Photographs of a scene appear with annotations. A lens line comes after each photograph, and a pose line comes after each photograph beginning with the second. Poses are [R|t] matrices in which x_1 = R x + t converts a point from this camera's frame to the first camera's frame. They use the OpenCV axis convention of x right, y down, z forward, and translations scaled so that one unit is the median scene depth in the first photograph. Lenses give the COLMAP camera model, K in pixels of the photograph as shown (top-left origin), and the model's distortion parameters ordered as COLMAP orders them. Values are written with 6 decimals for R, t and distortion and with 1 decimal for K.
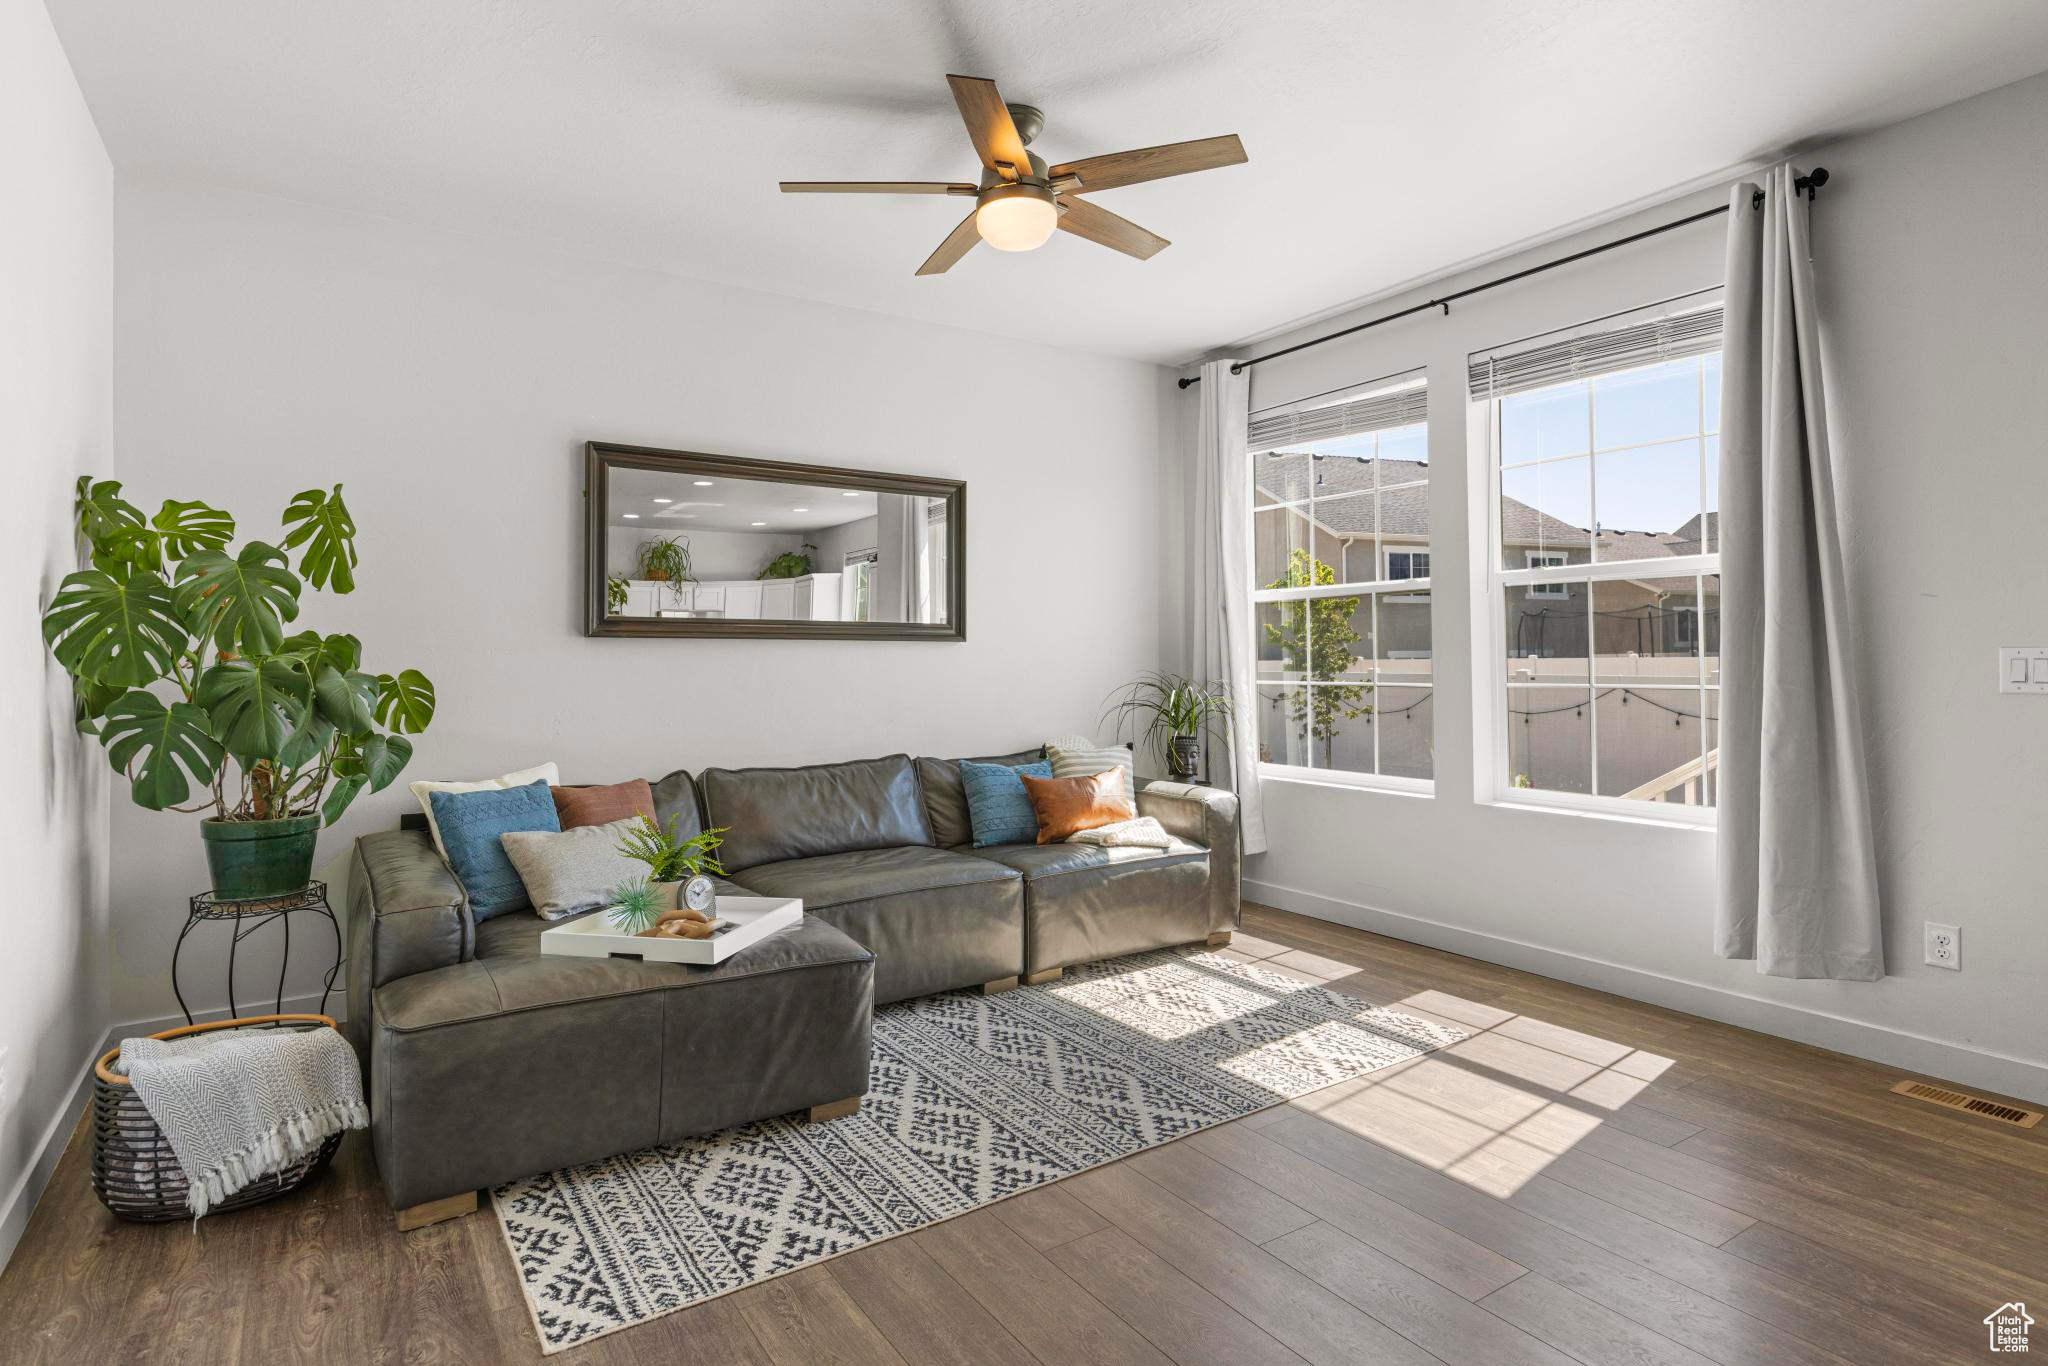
lens RADIAL K [[1047.5, 0, 962.4], [0, 1047.5, 643.1], [0, 0, 1]] dist [0.012183, -0.000030]
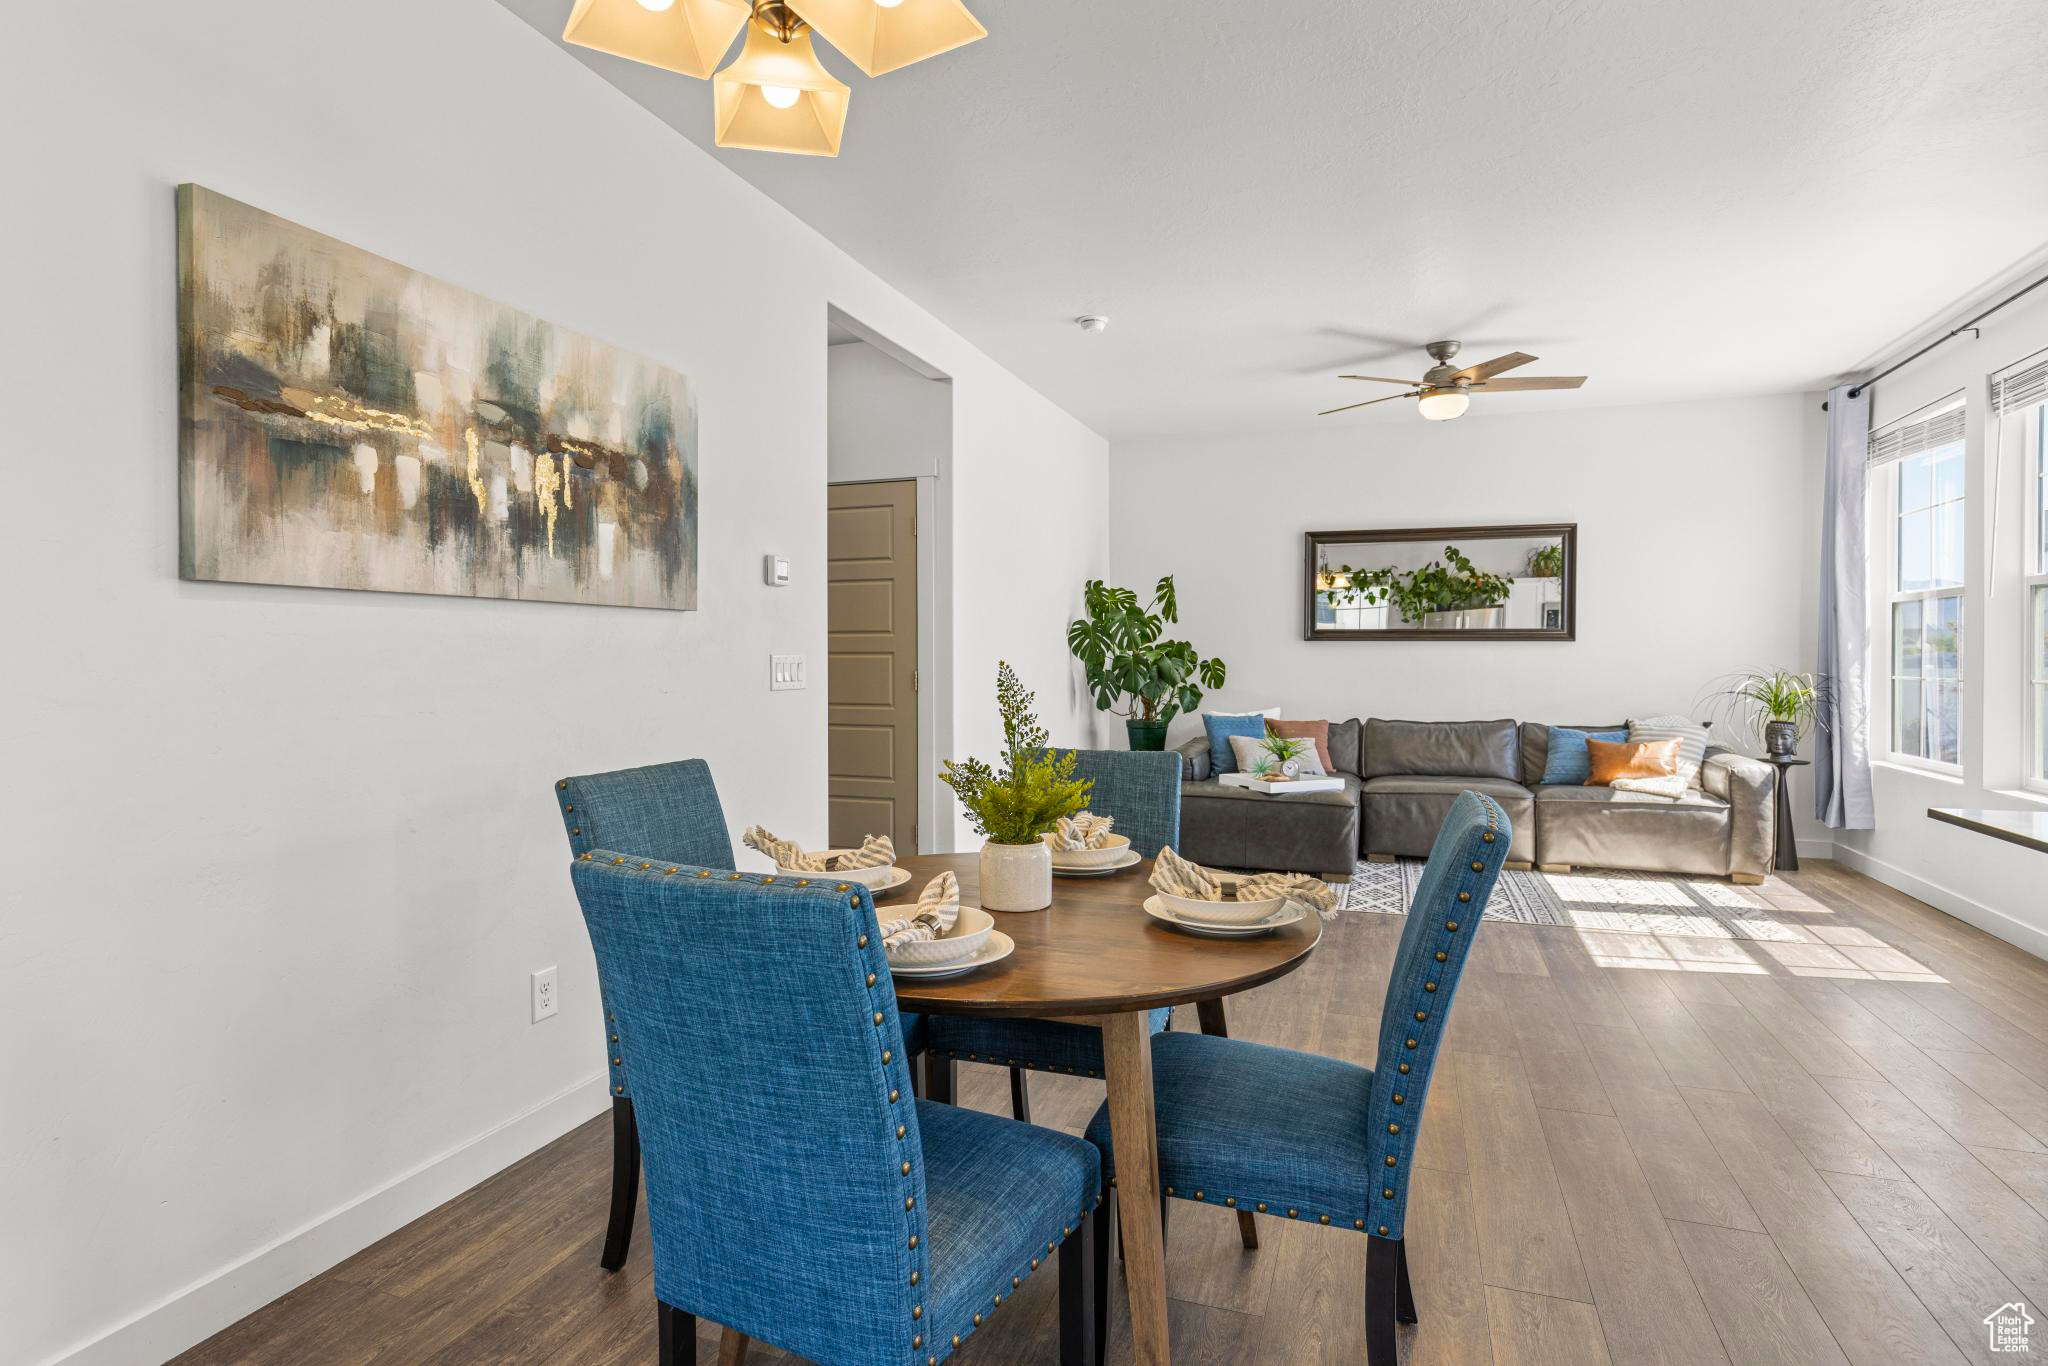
lens RADIAL K [[1047.5, 0, 1028.9], [0, 1047.5, 666.2], [0, 0, 1]] dist [0.012183, -0.000030]
pose [[0.609497, 0.013969, -0.792665, 0.783450], [0.008138, 0.999682, 0.023875, -0.009242], [0.792747, -0.021003, 0.609189, -0.476330]]
